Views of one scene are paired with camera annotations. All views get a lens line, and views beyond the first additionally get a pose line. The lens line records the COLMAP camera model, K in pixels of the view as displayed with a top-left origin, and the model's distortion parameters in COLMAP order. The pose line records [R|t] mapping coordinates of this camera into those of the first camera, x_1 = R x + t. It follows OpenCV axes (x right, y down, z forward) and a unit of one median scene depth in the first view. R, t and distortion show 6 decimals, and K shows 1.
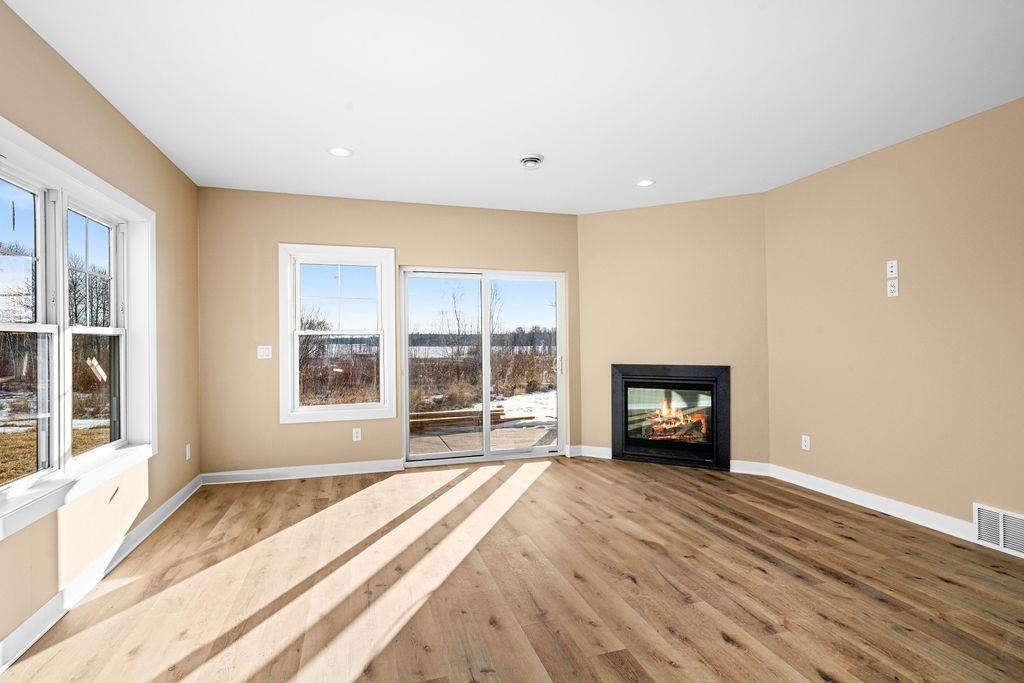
lens RADIAL K [[498.5, 0, 512.7], [0, 498.5, 342.5], [0, 0, 1]] dist [-0.000748, -0.000646]
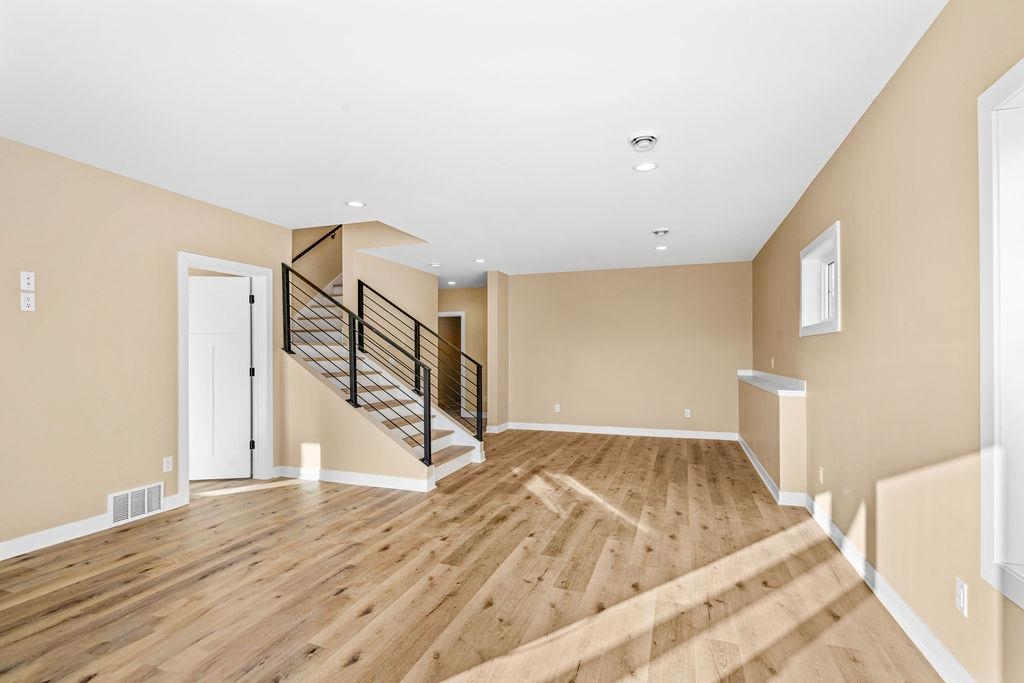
lens RADIAL K [[498.5, 0, 509.8], [0, 498.5, 350.4], [0, 0, 1]] dist [-0.000748, -0.000646]
pose [[-0.804703, 0.012890, 0.593538, -0.615386], [0.009848, 0.999917, -0.008363, -0.005242], [-0.593597, -0.000885, -0.804762, 1.531398]]
